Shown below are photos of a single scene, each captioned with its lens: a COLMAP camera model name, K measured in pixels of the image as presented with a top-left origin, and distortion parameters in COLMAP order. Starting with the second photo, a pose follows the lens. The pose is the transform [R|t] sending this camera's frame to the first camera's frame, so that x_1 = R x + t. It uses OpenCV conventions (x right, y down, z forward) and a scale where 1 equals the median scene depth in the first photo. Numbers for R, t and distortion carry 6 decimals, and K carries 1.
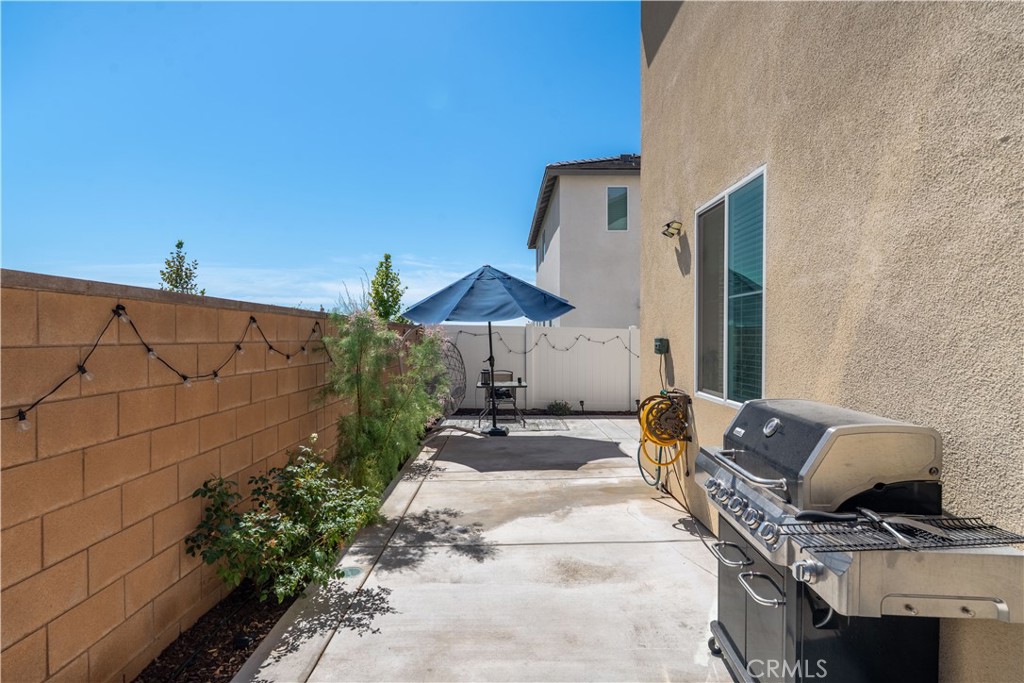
lens RADIAL K [[536.4, 0, 513.1], [0, 536.4, 341.6], [0, 0, 1]] dist [-0.003445, -0.000080]
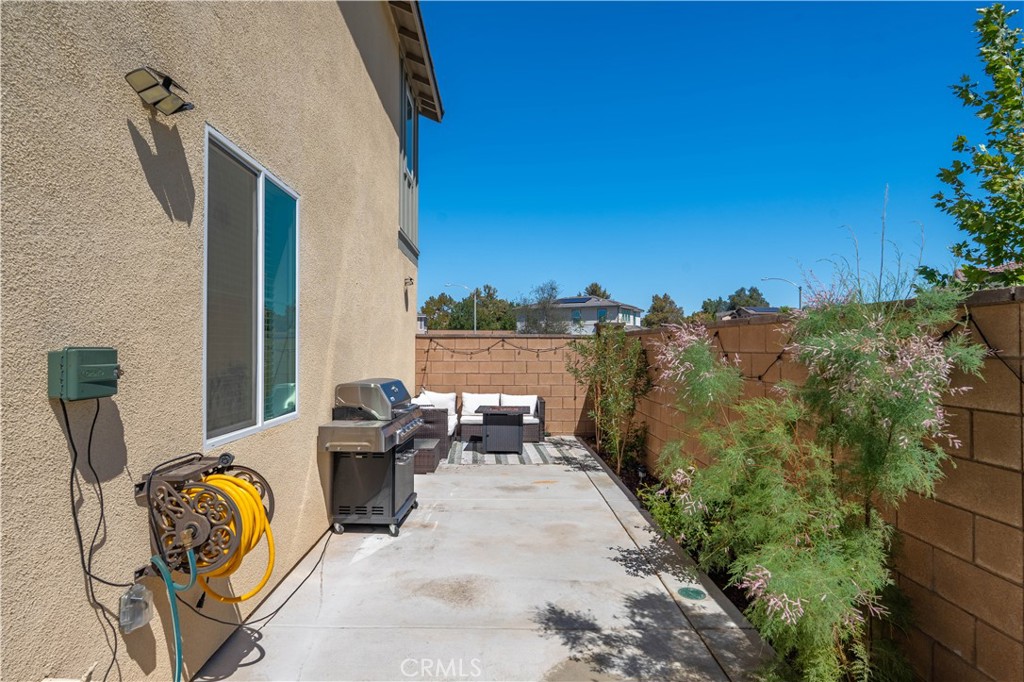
lens RADIAL K [[536.4, 0, 513.3], [0, 536.4, 346.7], [0, 0, 1]] dist [-0.003445, -0.000080]
pose [[-0.999946, 0.004041, -0.009548, 0.019770], [0.004032, 0.999991, 0.001026, -0.011888], [0.009552, 0.000988, -0.999954, 2.104714]]
